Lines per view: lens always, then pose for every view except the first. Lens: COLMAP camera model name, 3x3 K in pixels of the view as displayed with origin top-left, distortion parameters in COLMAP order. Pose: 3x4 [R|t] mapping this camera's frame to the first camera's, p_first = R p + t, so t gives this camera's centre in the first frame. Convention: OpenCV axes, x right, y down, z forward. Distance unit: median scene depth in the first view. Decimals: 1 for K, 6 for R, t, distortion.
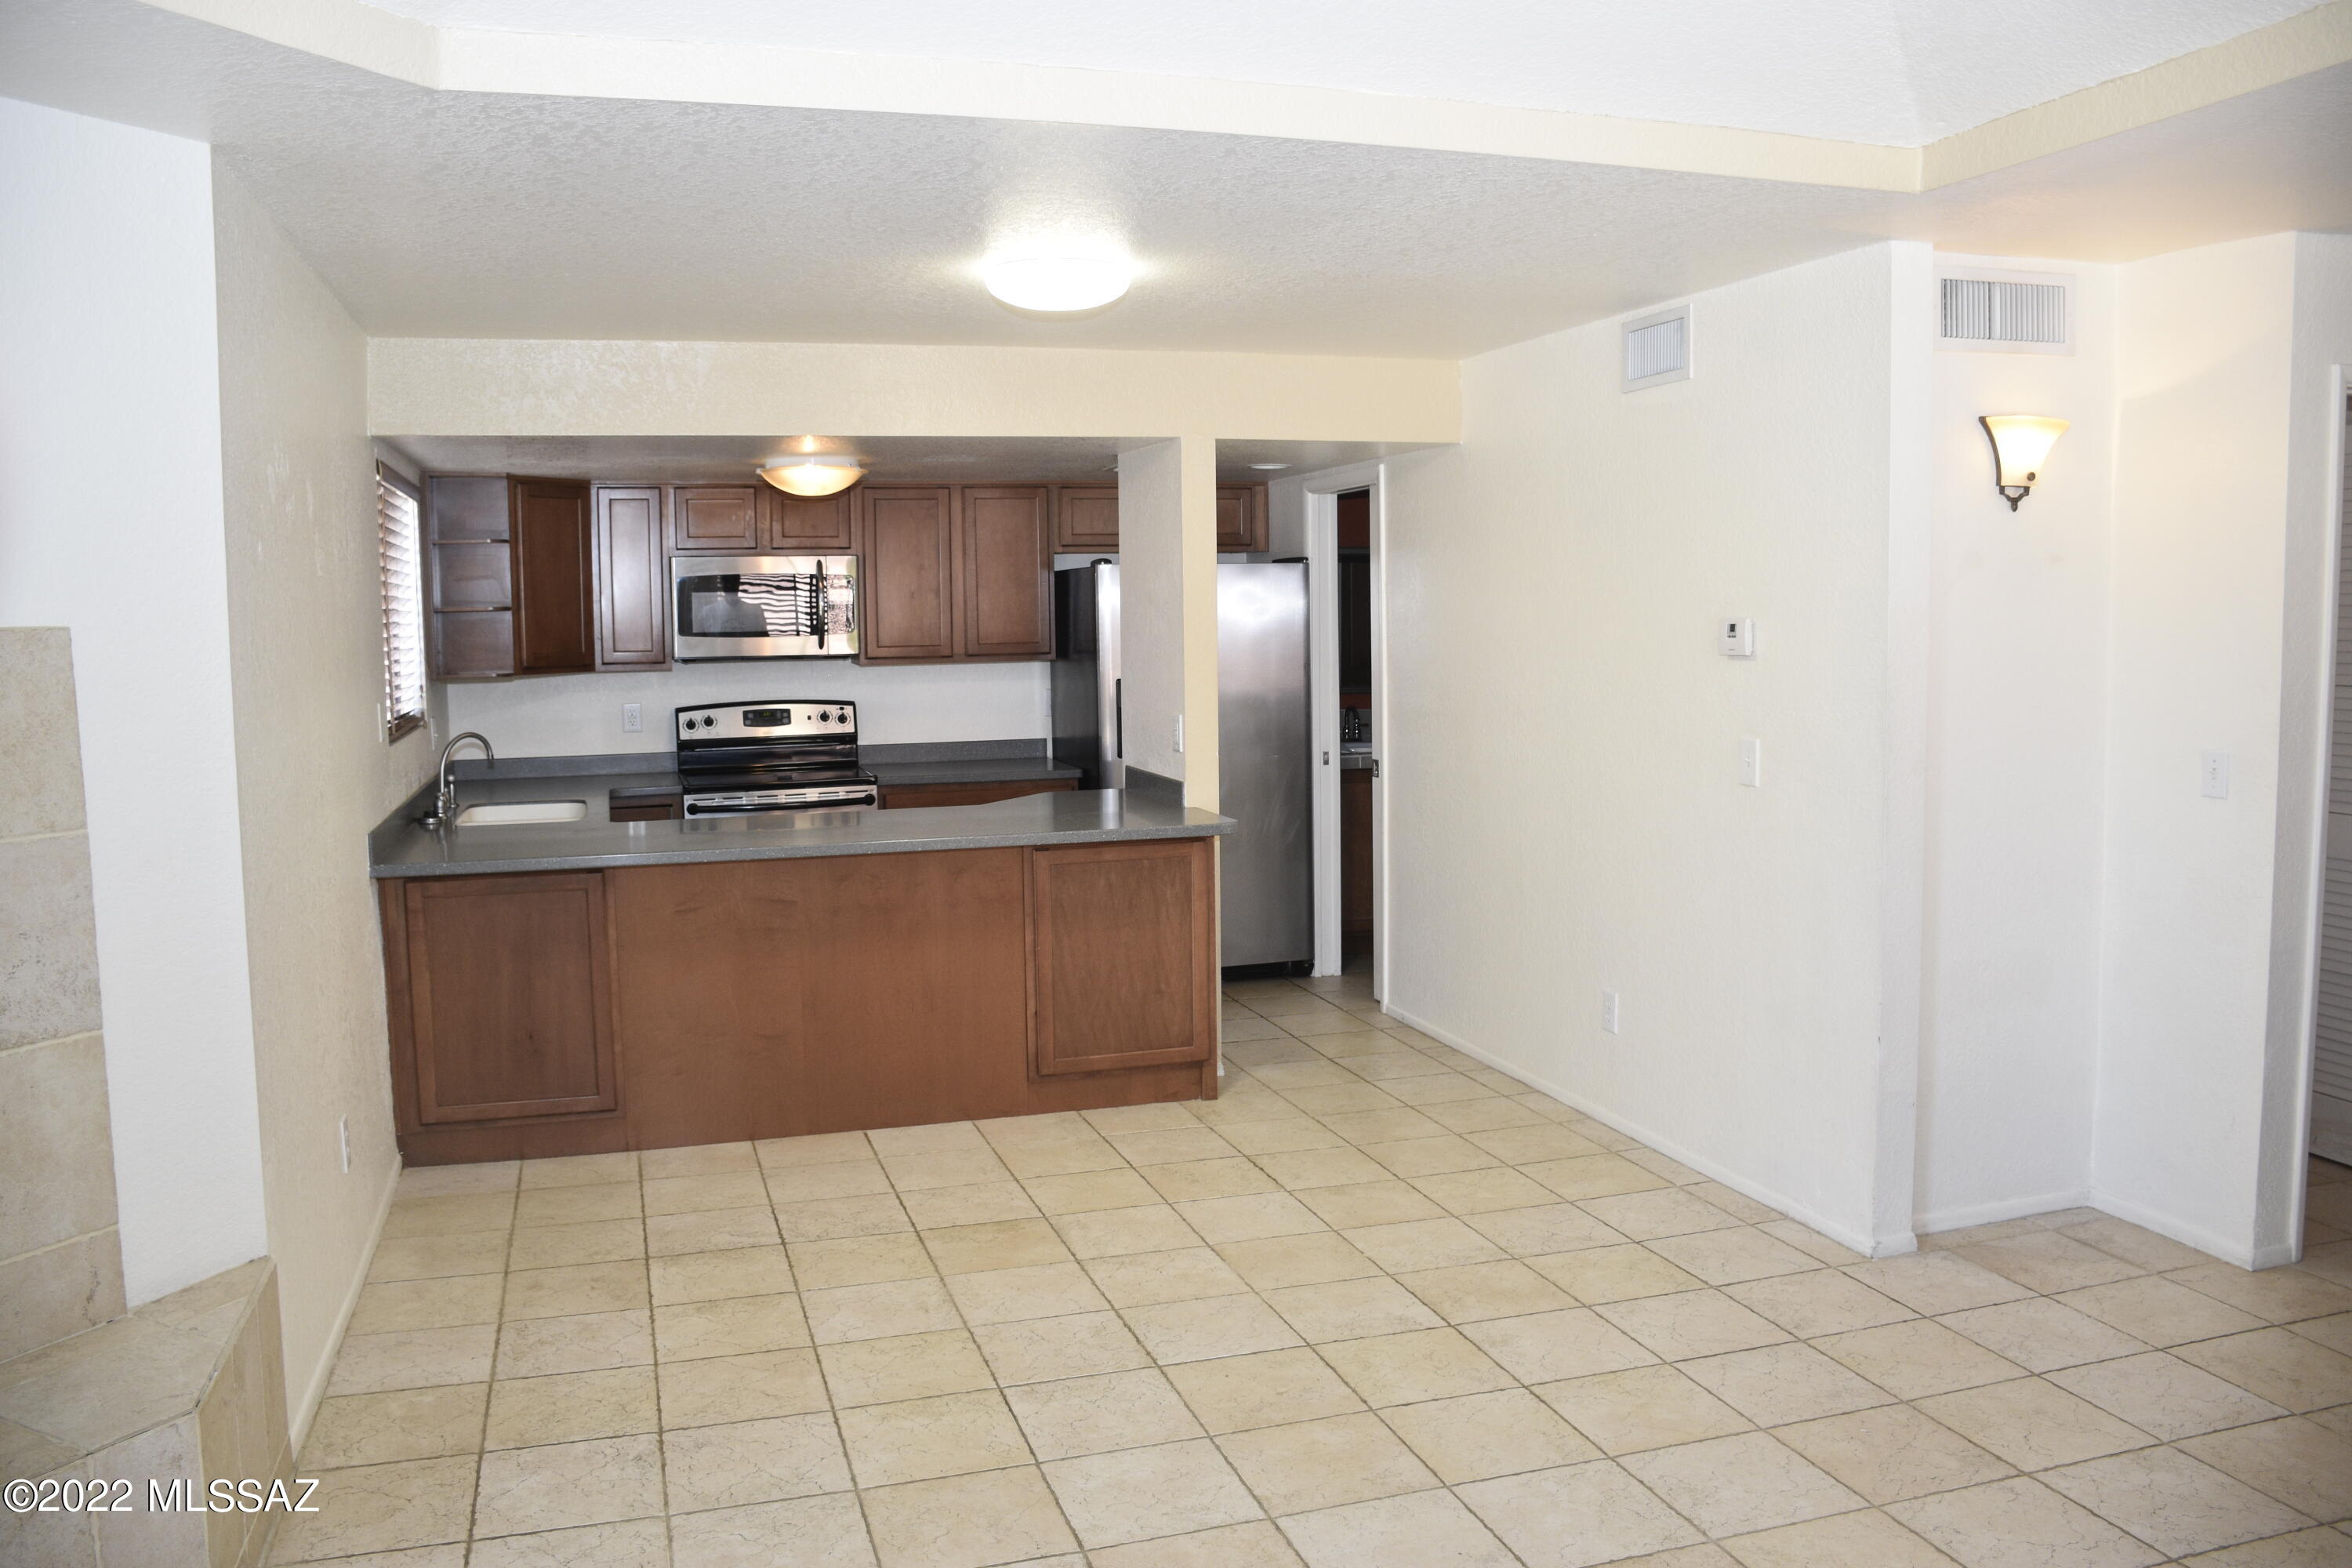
lens RADIAL K [[1827.7, 0, 1165.0], [0, 1827.7, 779.3], [0, 0, 1]] dist [-0.154619, 0.104746]
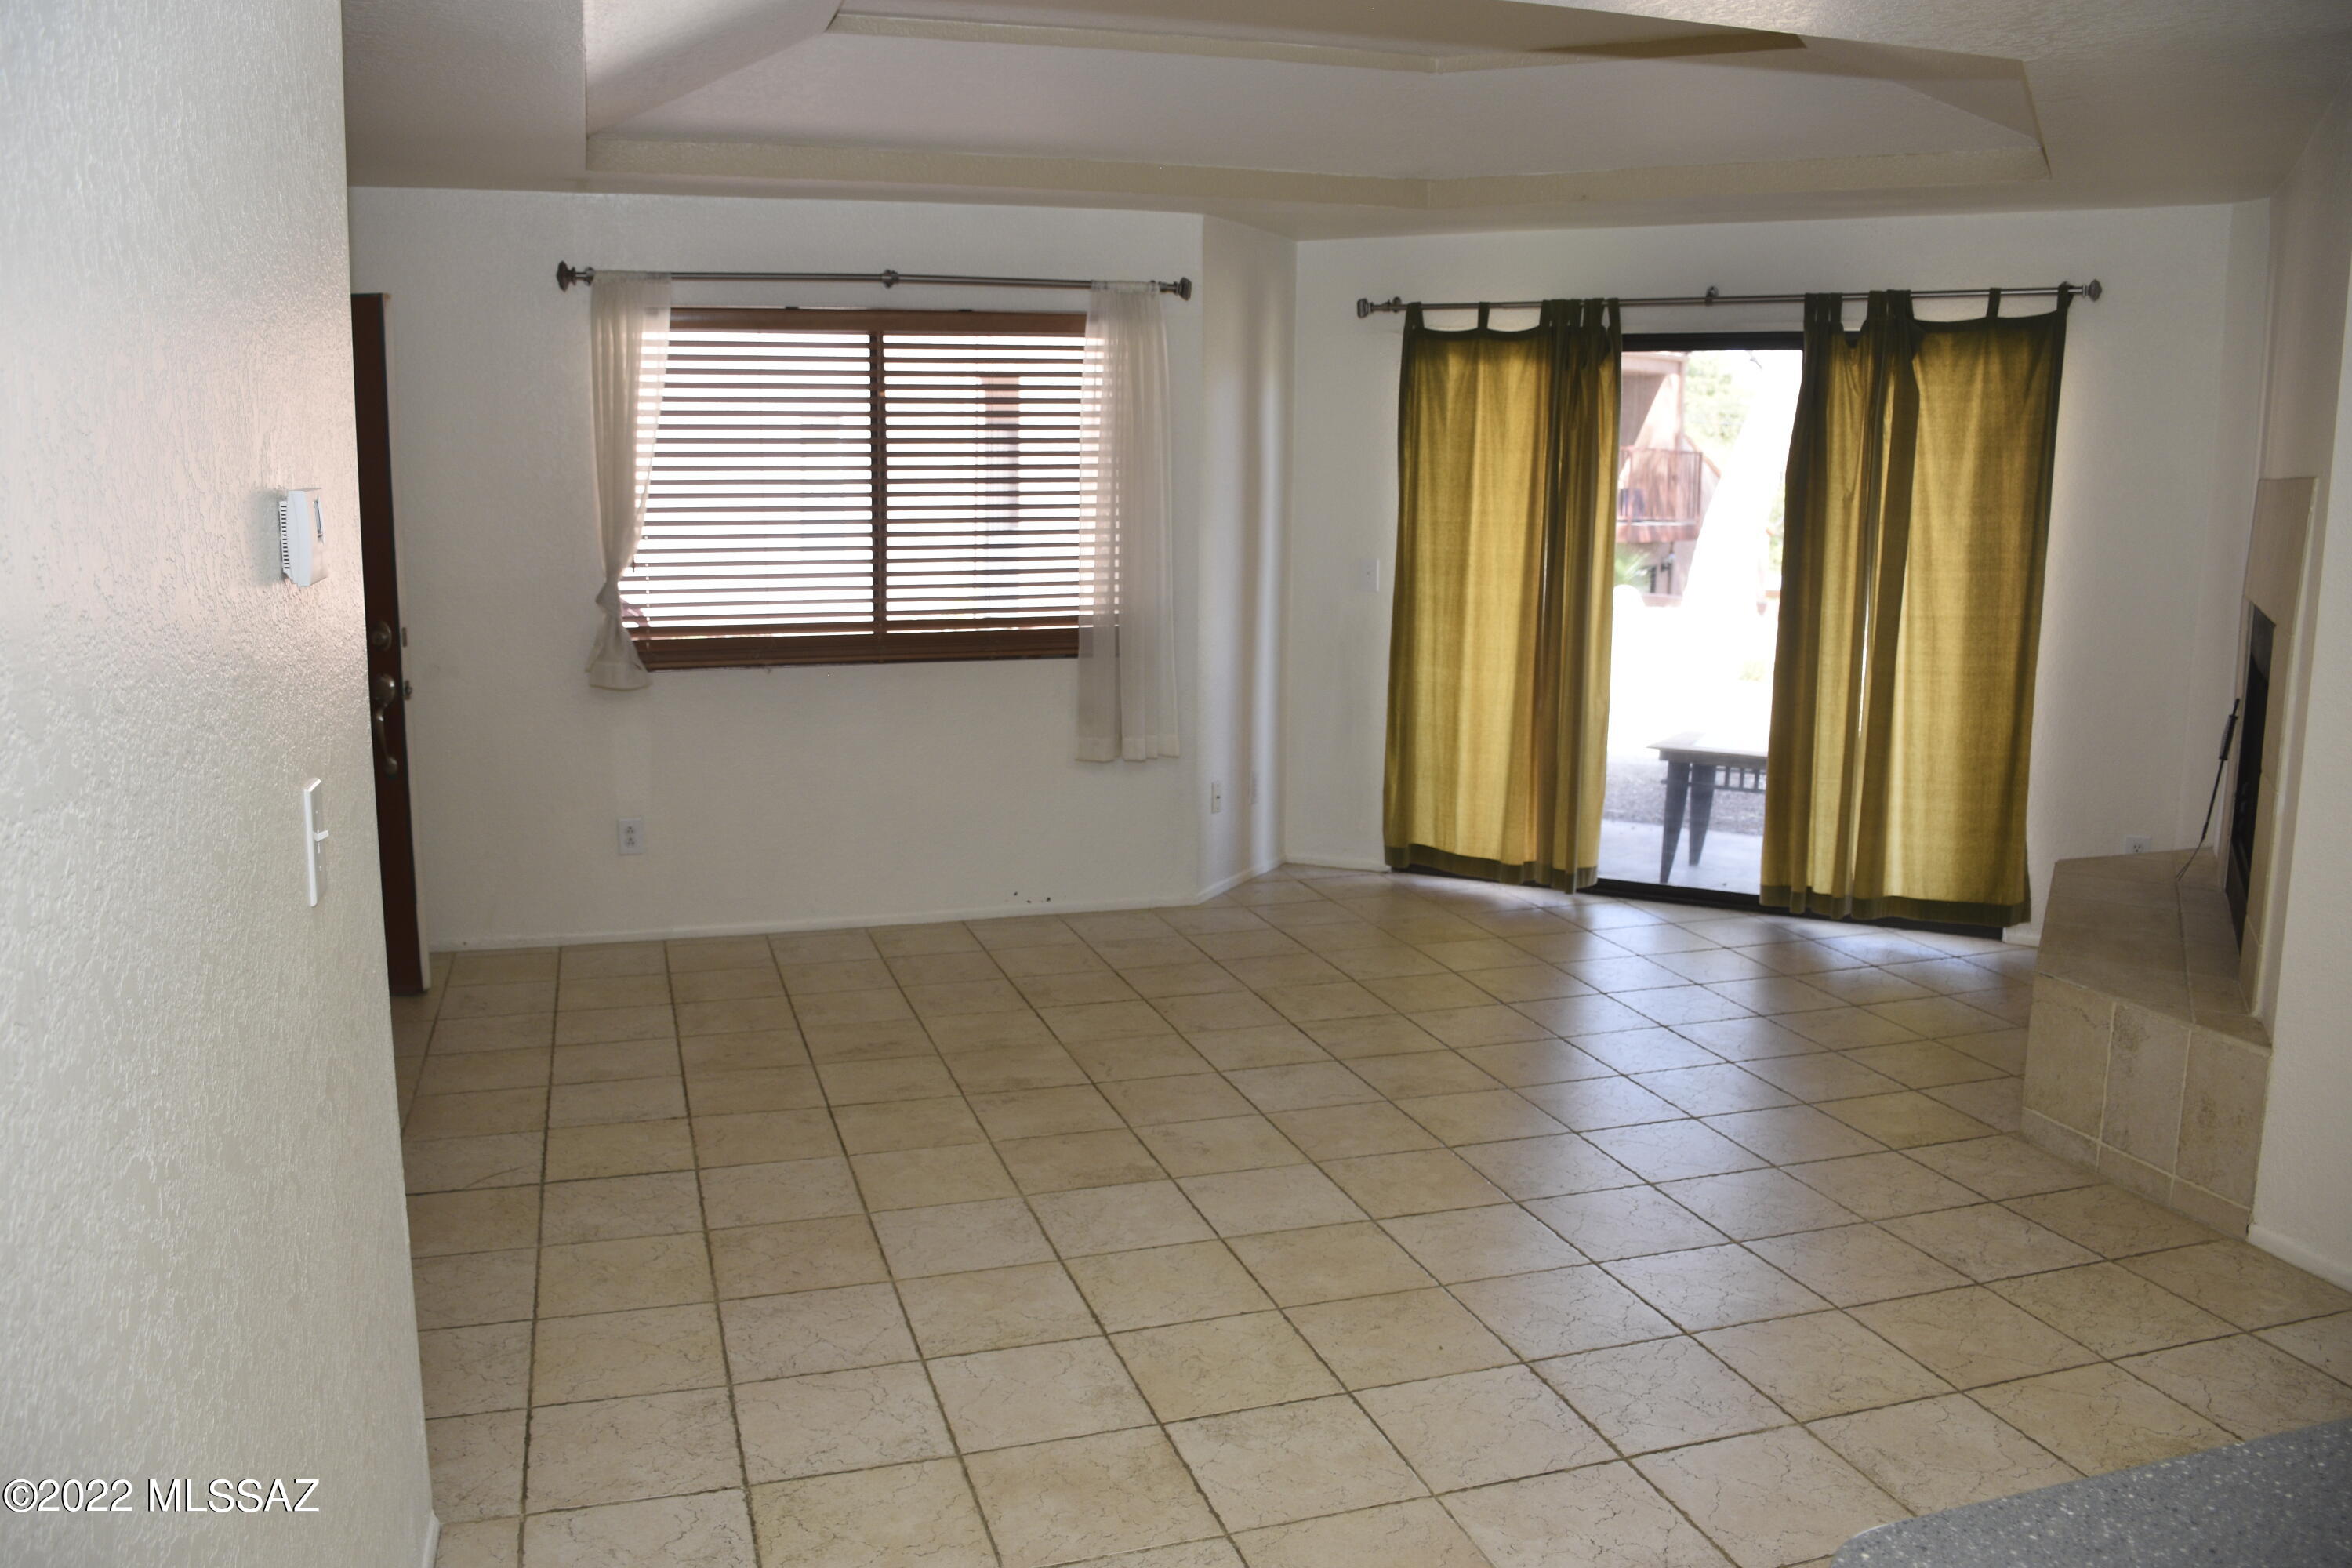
lens RADIAL K [[1827.7, 0, 1165.0], [0, 1827.7, 779.3], [0, 0, 1]] dist [-0.154619, 0.104746]
pose [[-0.999986, 0.005138, -0.000836, 0.139651], [0.004739, 0.965013, 0.262160, -0.136474], [0.002154, 0.262152, -0.965024, 1.472496]]
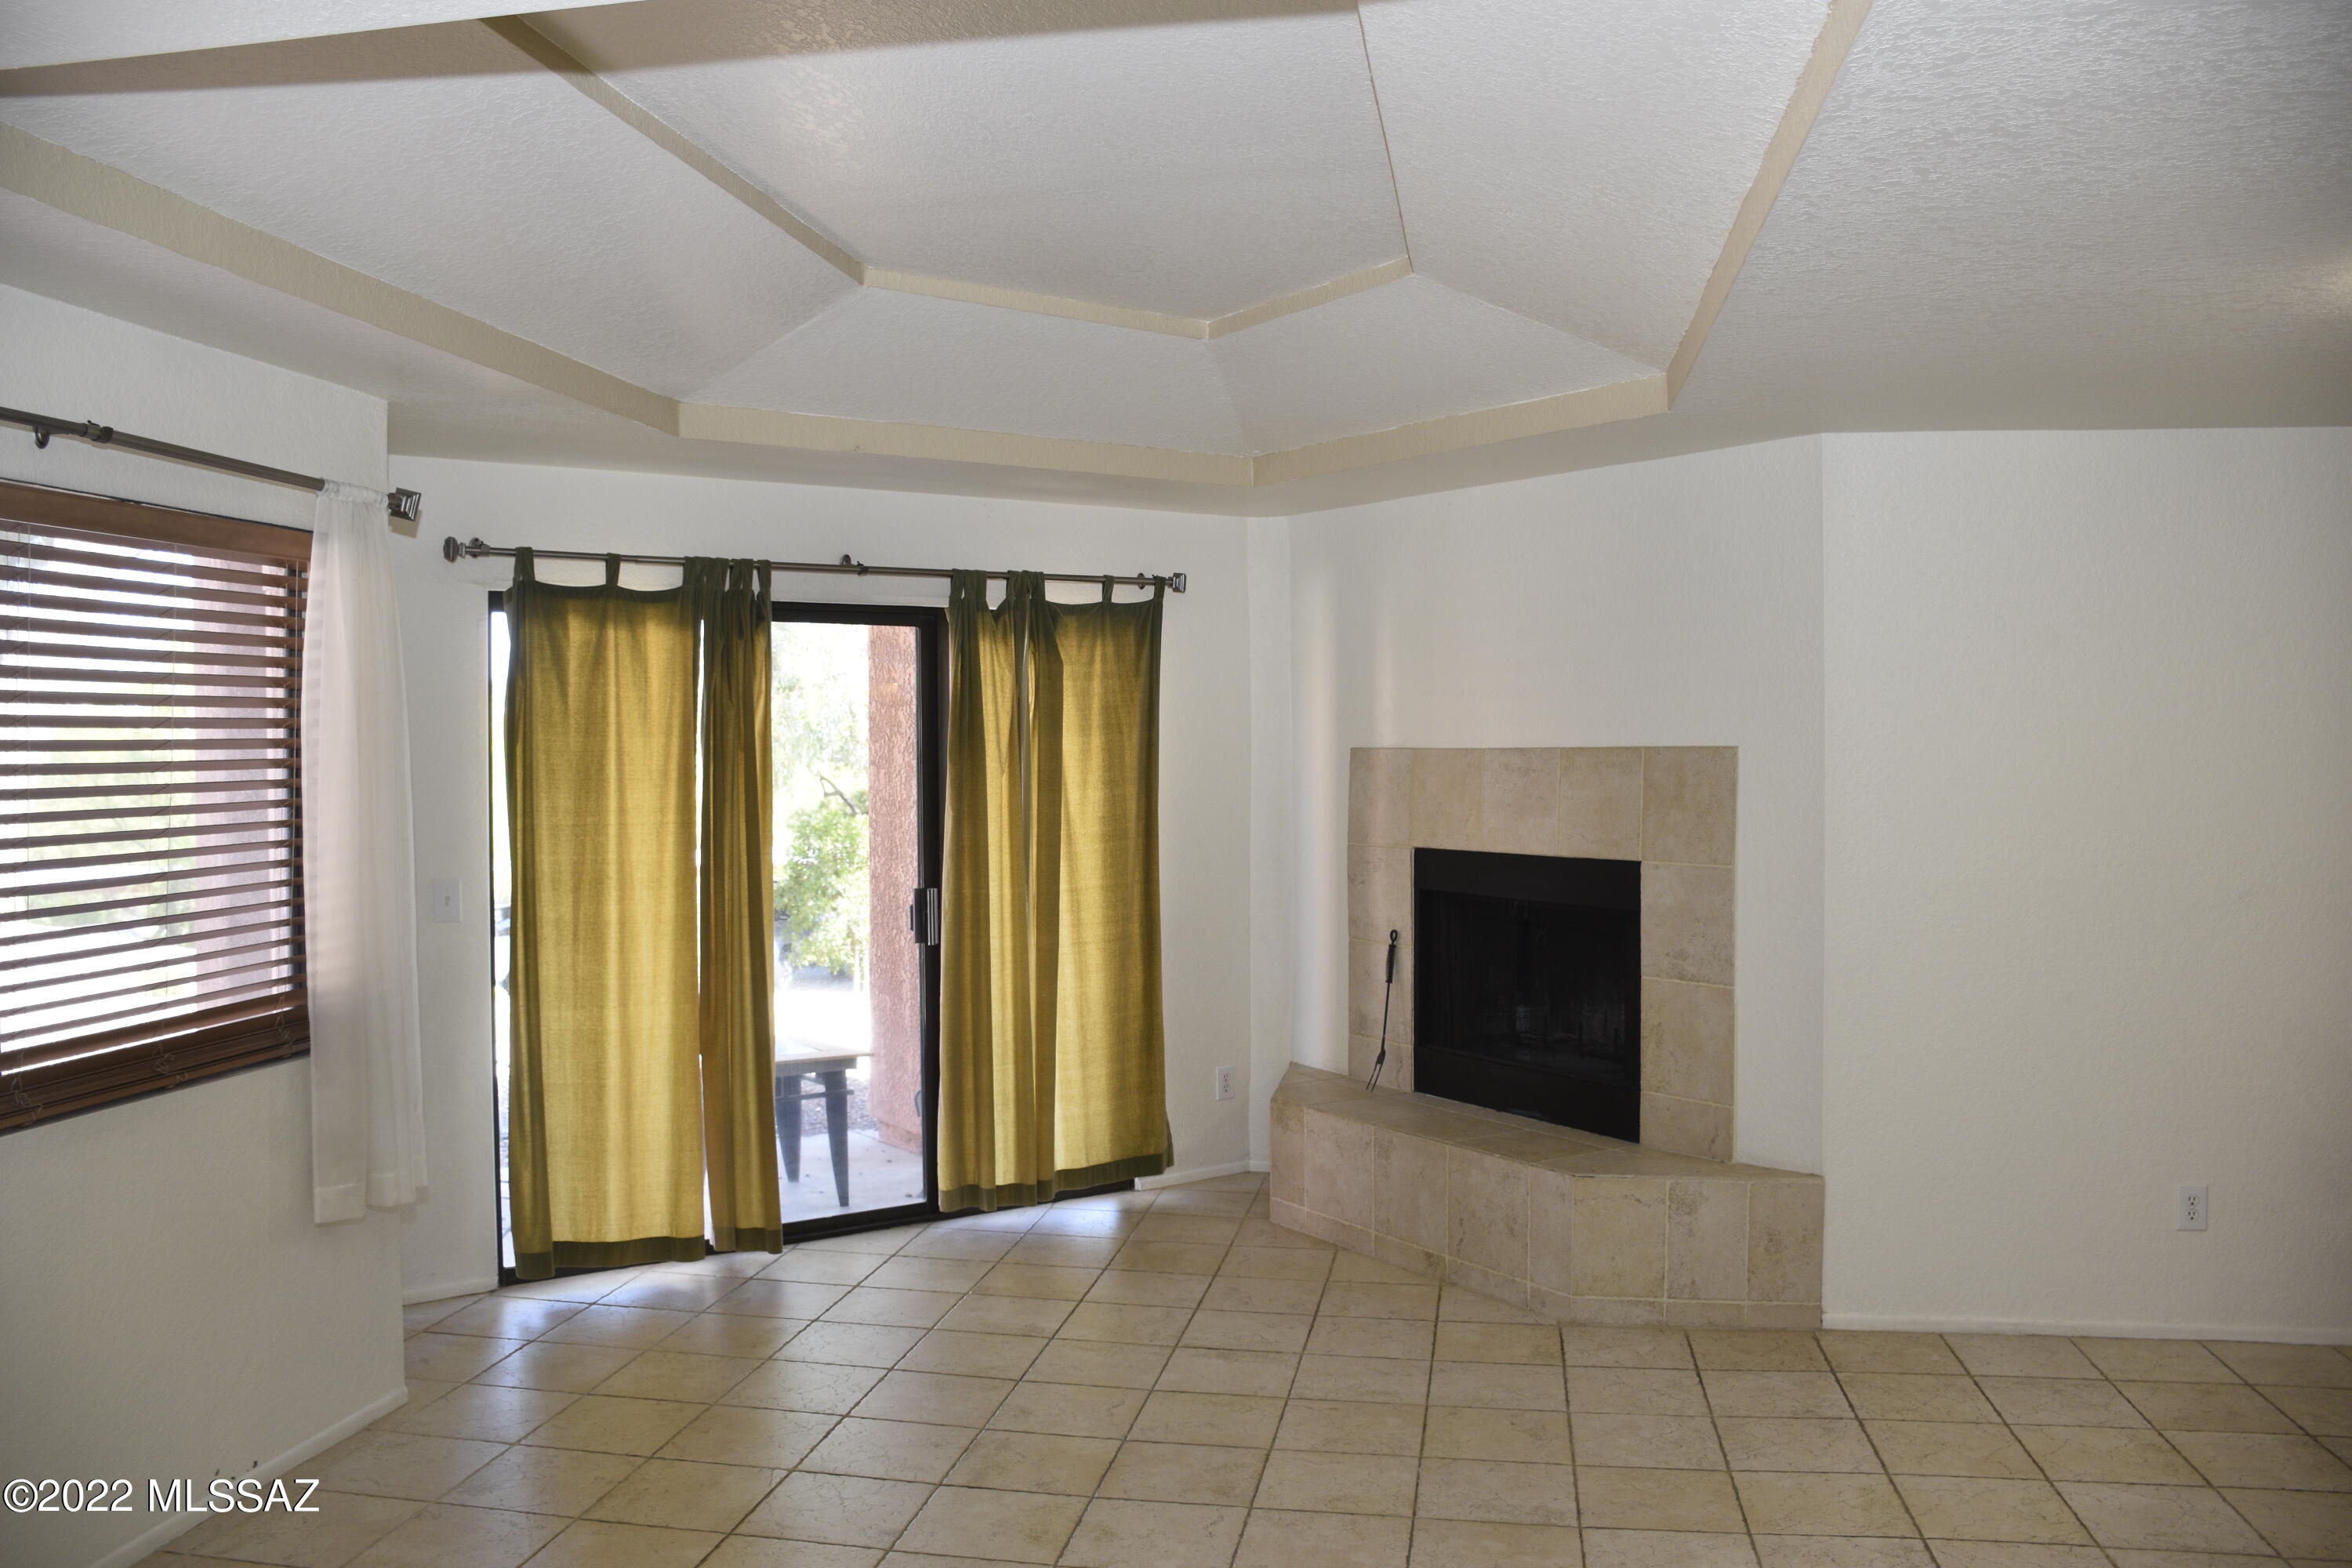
lens RADIAL K [[1827.7, 0, 1165.0], [0, 1827.7, 779.3], [0, 0, 1]] dist [-0.154619, 0.104746]
pose [[-0.462677, 0.027958, -0.886086, 0.764083], [-0.074626, 0.994727, 0.070352, -0.088557], [0.883380, 0.098675, -0.458151, 0.847826]]
